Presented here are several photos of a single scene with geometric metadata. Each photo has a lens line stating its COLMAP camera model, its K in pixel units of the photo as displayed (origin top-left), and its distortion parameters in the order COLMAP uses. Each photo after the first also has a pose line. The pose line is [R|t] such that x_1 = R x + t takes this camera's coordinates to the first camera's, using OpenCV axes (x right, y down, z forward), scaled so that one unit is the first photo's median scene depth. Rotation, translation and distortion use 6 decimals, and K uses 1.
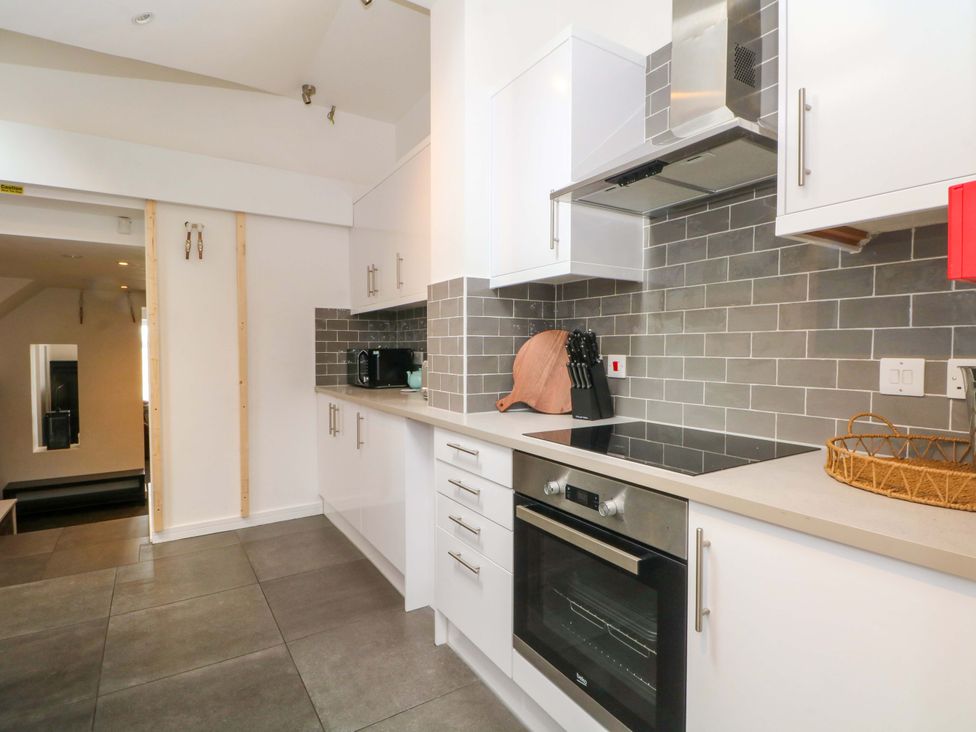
lens RADIAL K [[513.5, 0, 482.6], [0, 513.5, 368.3], [0, 0, 1]] dist [-0.006024, -0.000431]
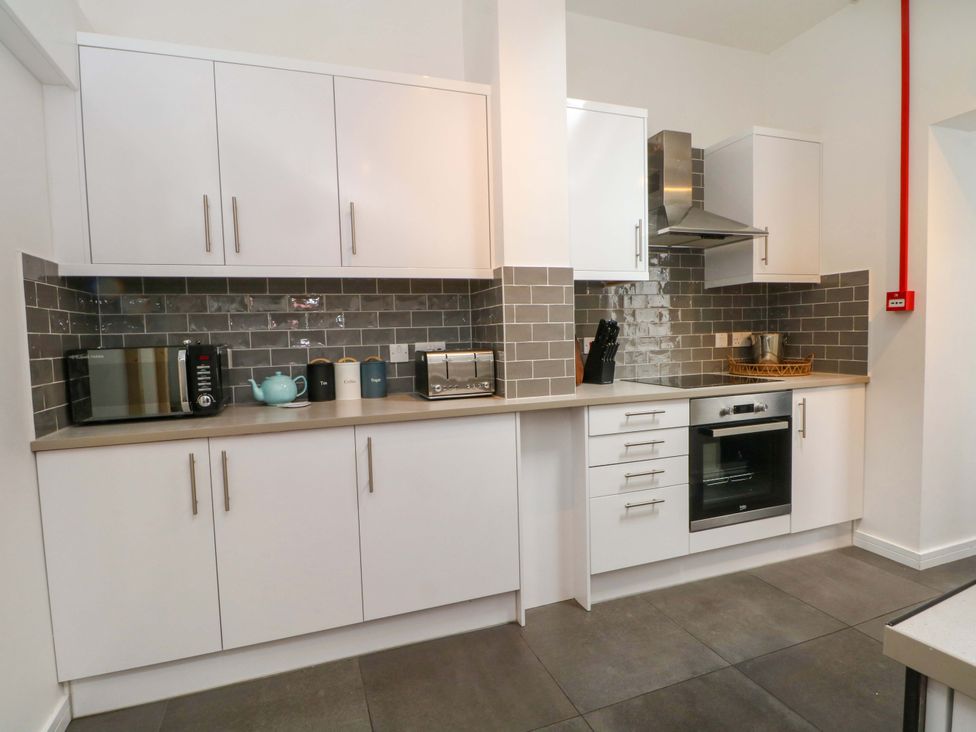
lens RADIAL K [[513.5, 0, 480.9], [0, 513.5, 363.9], [0, 0, 1]] dist [-0.006024, -0.000431]
pose [[0.212309, -0.063074, 0.975165, -1.486056], [0.064572, 0.996639, 0.050405, -0.055584], [-0.975067, 0.052267, 0.215668, 1.241943]]
